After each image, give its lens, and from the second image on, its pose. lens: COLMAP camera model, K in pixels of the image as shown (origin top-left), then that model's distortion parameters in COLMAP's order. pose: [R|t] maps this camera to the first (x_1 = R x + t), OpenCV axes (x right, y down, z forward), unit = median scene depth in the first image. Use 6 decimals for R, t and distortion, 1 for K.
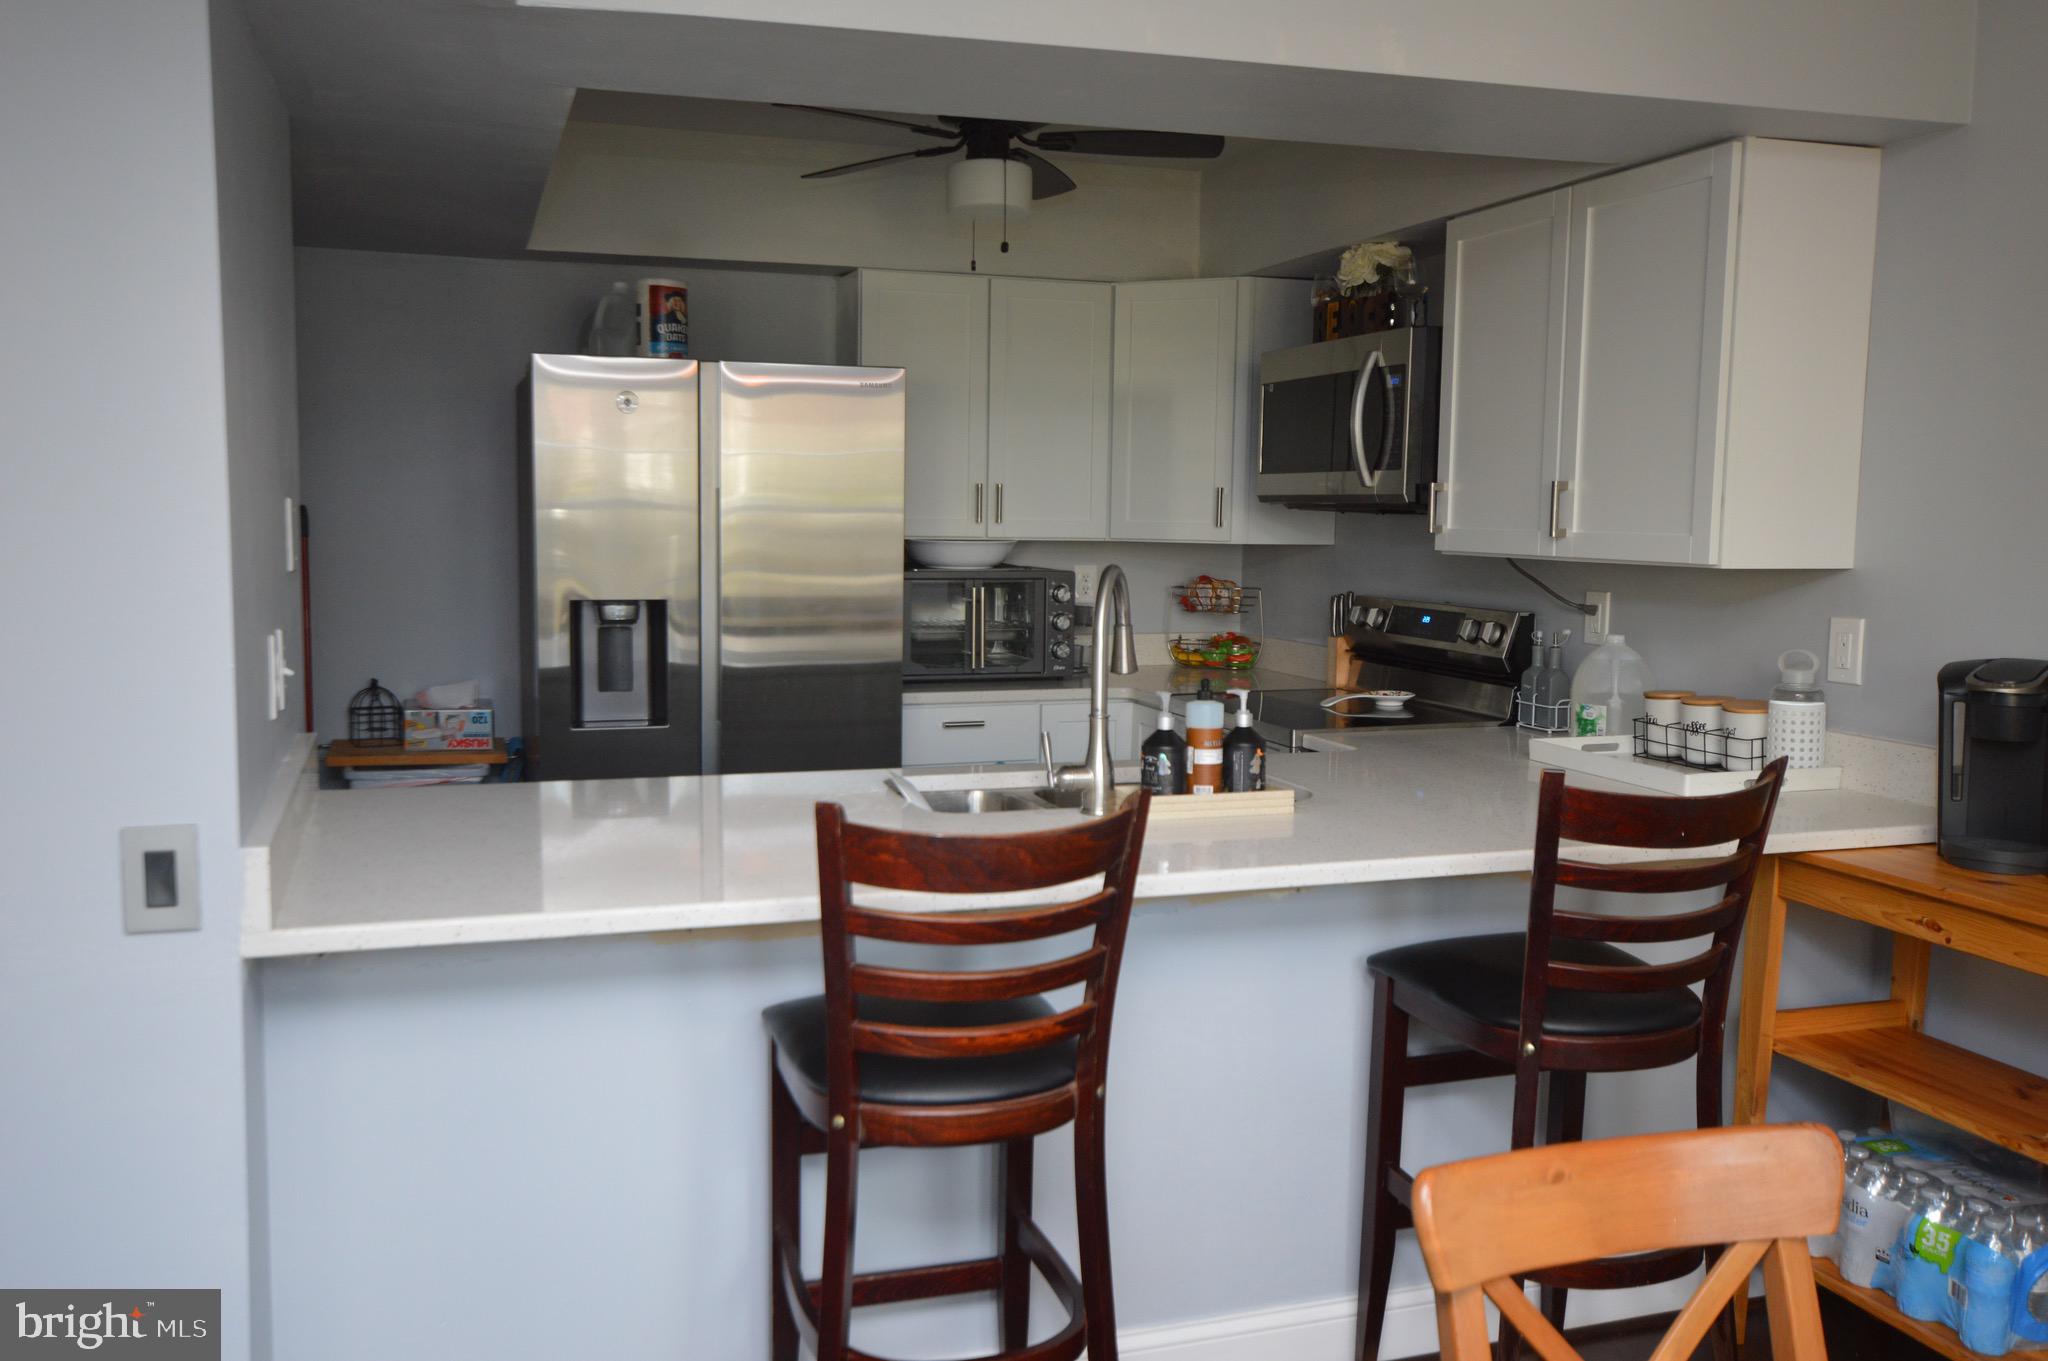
lens RADIAL K [[1739.4, 0, 1022.5], [0, 1739.4, 663.8], [0, 0, 1]] dist [0.030538, 0.002921]
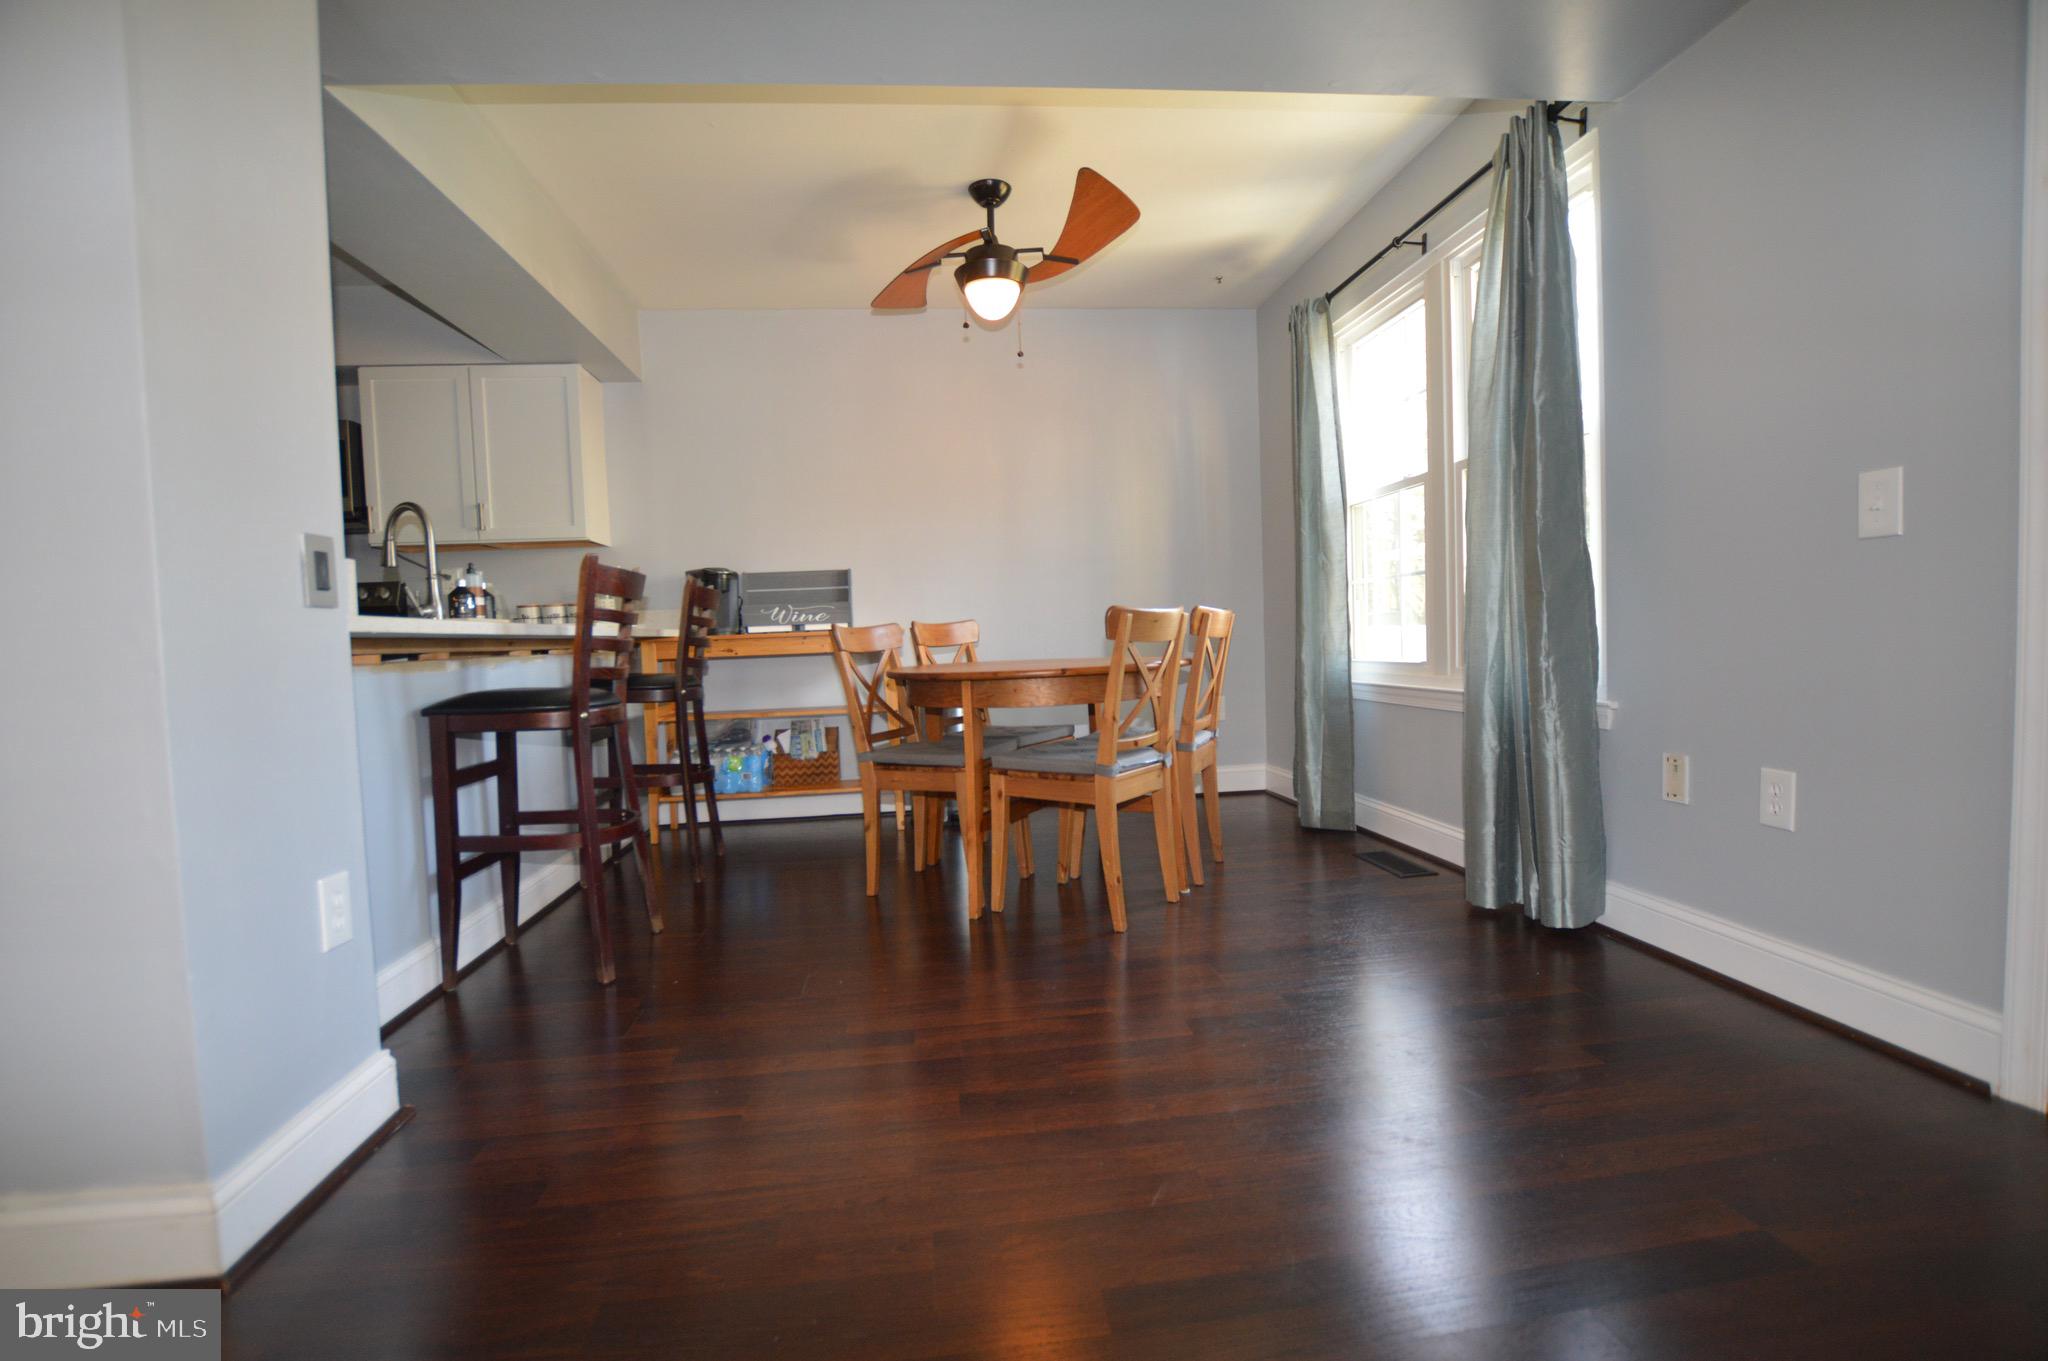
lens RADIAL K [[924.0, 0, 1033.3], [0, 924.0, 677.5], [0, 0, 1]] dist [-0.019045, 0.000465]
pose [[0.210346, -0.058165, 0.975895, -0.951067], [0.123979, 0.991756, 0.032388, 0.221177], [-0.969734, 0.114177, 0.215824, 0.197663]]
